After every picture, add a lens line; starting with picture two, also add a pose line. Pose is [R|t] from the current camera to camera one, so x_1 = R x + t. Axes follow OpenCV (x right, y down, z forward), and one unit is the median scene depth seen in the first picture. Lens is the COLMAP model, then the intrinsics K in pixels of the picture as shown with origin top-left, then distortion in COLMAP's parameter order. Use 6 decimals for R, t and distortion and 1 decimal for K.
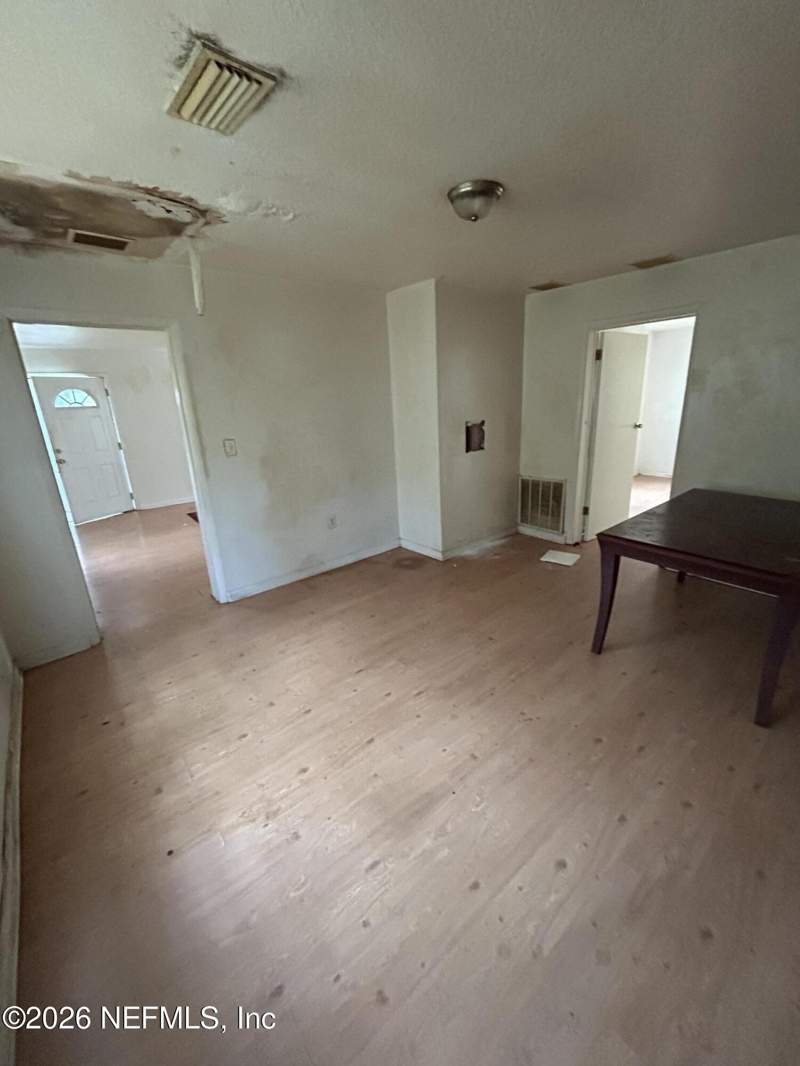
lens RADIAL K [[434.3, 0, 399.8], [0, 434.3, 532.5], [0, 0, 1]] dist [-0.004580, 0.001531]
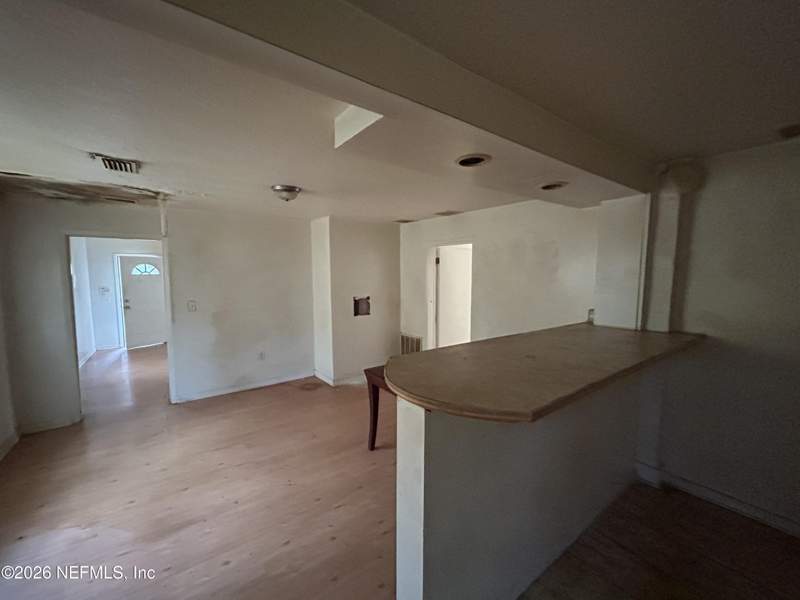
lens RADIAL K [[325.9, 0, 401.8], [0, 325.9, 300.5], [0, 0, 1]] dist [-0.004580, 0.001531]
pose [[0.997173, 0.049171, -0.056825, 0.415233], [-0.060137, 0.975614, -0.211094, -0.000867], [0.045060, 0.213915, 0.975813, -0.162800]]
